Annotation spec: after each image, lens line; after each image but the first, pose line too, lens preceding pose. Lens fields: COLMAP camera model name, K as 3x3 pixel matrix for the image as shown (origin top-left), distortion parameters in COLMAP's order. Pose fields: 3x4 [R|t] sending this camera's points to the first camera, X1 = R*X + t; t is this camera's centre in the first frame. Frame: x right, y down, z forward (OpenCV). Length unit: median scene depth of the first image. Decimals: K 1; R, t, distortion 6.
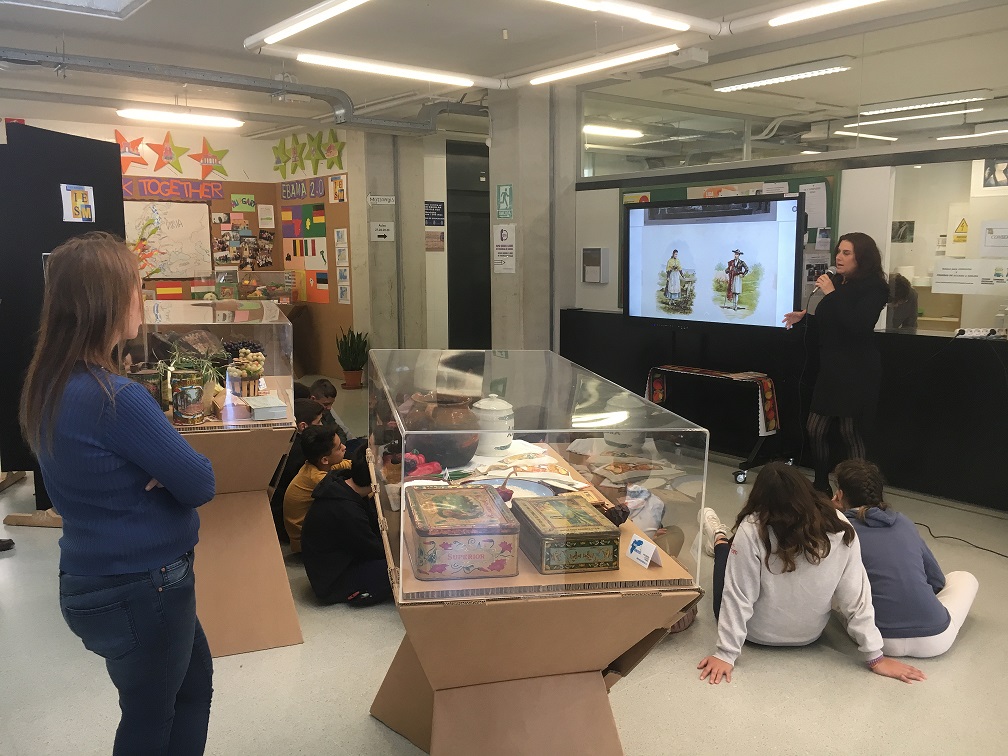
lens RADIAL K [[859.5, 0, 504.0], [0, 859.5, 378.0], [0, 0, 1]] dist [0.096592, -0.134092]
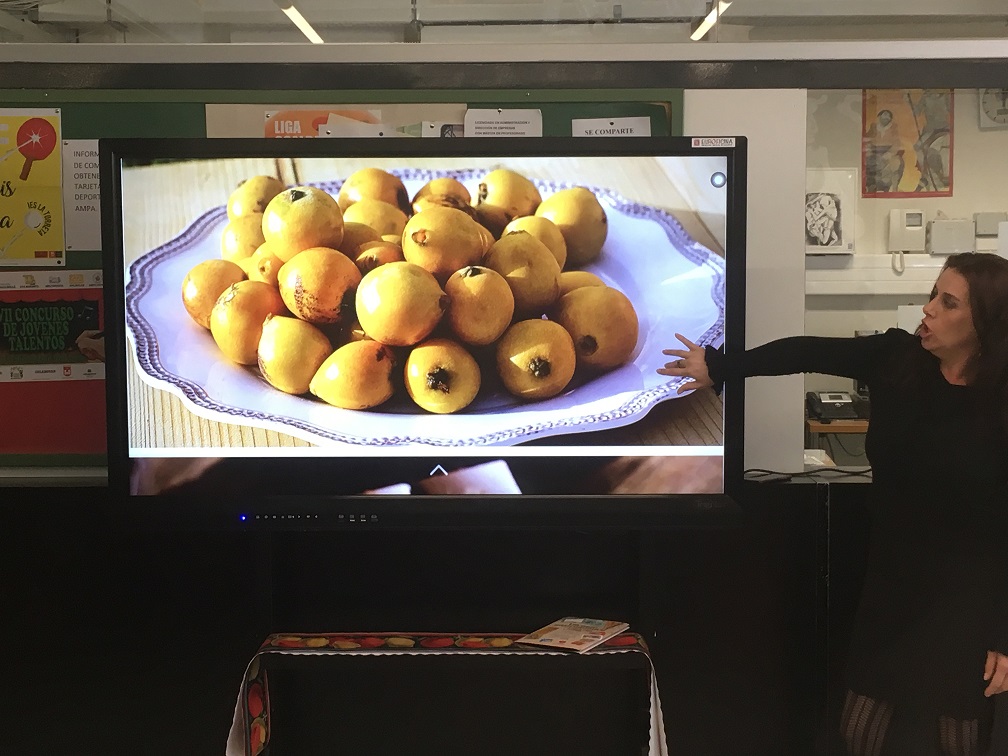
lens RADIAL K [[1659.3, 0, 504.0], [0, 1659.3, 378.0], [0, 0, 1]] dist [0.050600, 0.061924]
pose [[0.629651, -0.057063, 0.774779, -0.250066], [0.116391, 0.992972, -0.021456, -0.092591], [-0.768110, 0.103687, 0.631868, 0.552790]]
